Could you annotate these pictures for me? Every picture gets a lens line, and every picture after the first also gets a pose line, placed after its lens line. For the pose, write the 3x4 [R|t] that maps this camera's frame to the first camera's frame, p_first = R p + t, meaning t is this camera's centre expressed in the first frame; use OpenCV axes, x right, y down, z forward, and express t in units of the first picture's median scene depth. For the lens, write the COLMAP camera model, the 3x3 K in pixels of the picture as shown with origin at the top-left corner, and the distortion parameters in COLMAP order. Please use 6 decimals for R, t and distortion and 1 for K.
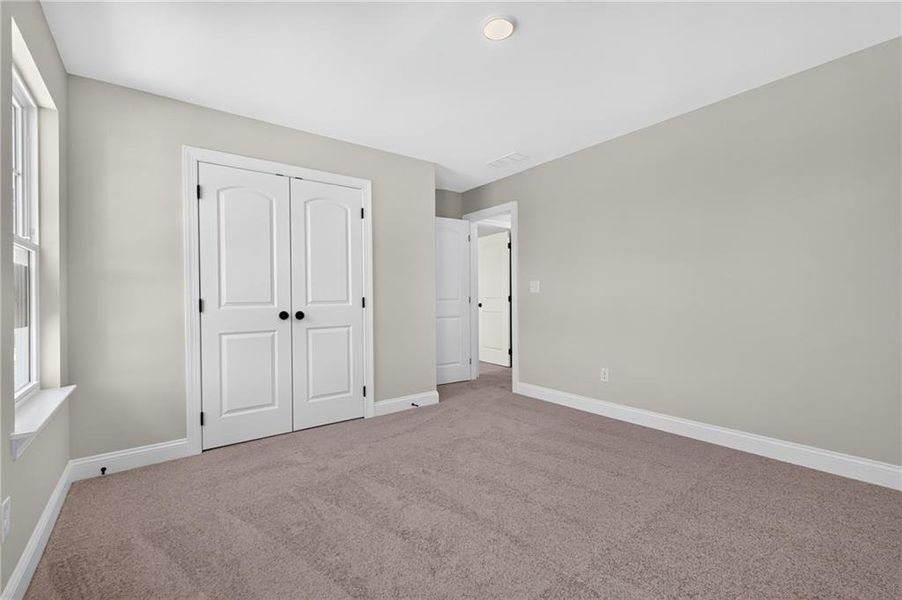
lens RADIAL K [[386.1, 0, 451.9], [0, 386.1, 295.8], [0, 0, 1]] dist [0.003786, -0.000361]
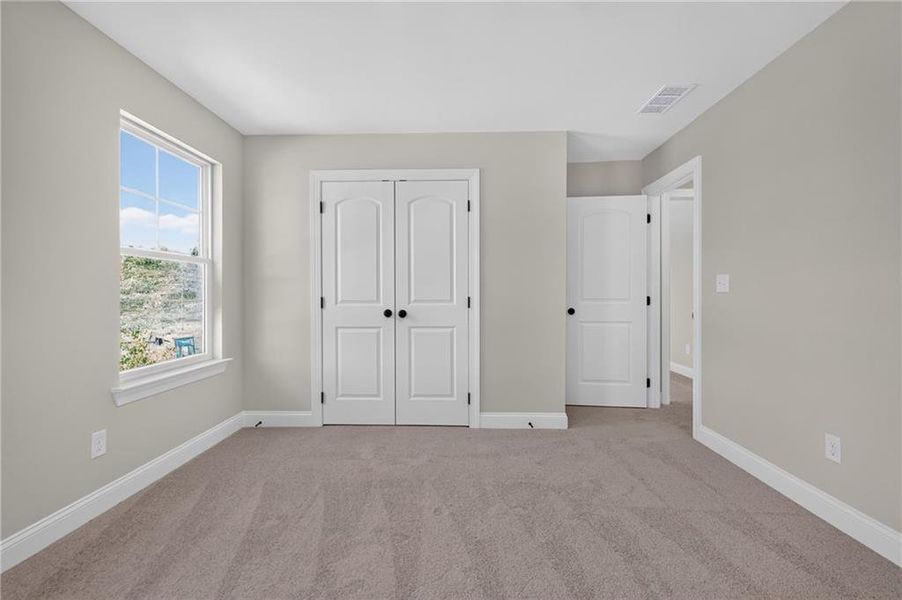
lens RADIAL K [[386.1, 0, 451.9], [0, 386.1, 295.8], [0, 0, 1]] dist [0.003786, -0.000361]
pose [[0.778520, 0.011358, -0.627518, 0.347766], [-0.005050, 0.999917, 0.011833, -0.010342], [0.627600, -0.006043, 0.778512, 0.277905]]
